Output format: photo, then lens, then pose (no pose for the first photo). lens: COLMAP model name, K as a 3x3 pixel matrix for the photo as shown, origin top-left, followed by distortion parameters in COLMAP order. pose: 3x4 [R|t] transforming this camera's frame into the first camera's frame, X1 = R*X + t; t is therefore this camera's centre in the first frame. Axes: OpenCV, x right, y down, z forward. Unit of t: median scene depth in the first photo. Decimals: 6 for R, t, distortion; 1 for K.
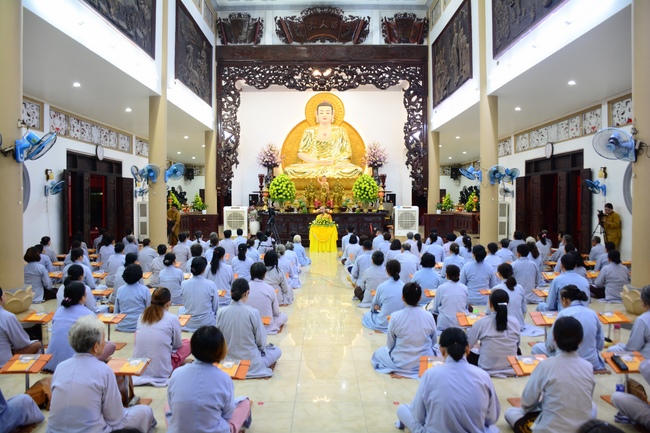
lens RADIAL K [[516.3, 0, 320.7], [0, 516.3, 216.5], [0, 0, 1]] dist [-0.074448, 0.033890]
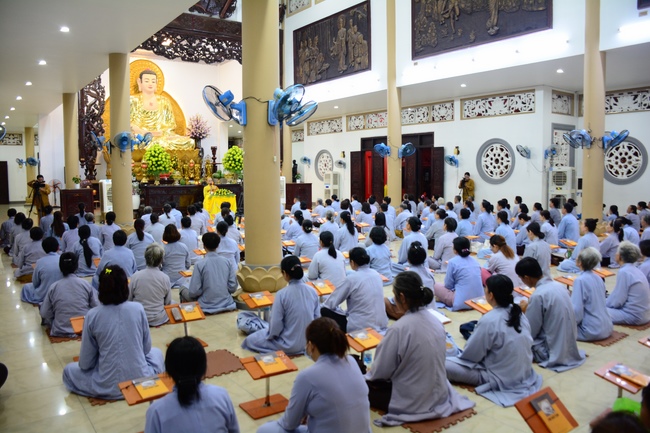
lens RADIAL K [[516.3, 0, 322.7], [0, 516.3, 214.2], [0, 0, 1]] dist [-0.074448, 0.033890]
pose [[0.816766, -0.052489, 0.574576, -0.370039], [0.023009, 0.998024, 0.058464, -0.002292], [-0.576510, -0.034531, 0.816360, 0.041450]]
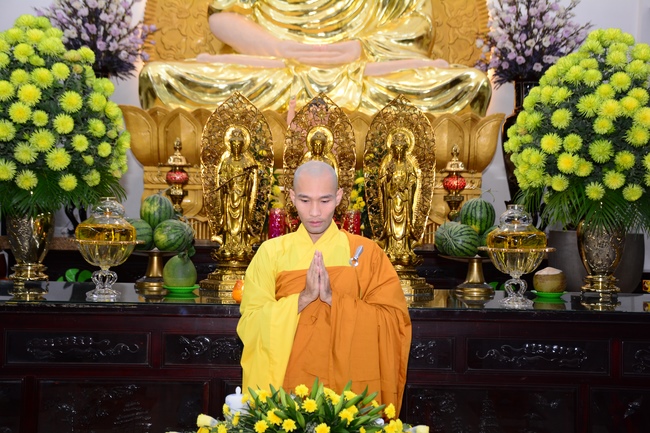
lens RADIAL K [[967.6, 0, 324.9], [0, 967.6, 216.6], [0, 0, 1]] dist [0.021847, 0.000000]
pose [[0.999622, 0.018064, 0.020714, 0.002115], [-0.017530, 0.999517, -0.025660, -0.022068], [-0.021168, 0.025287, 0.999456, 0.719079]]
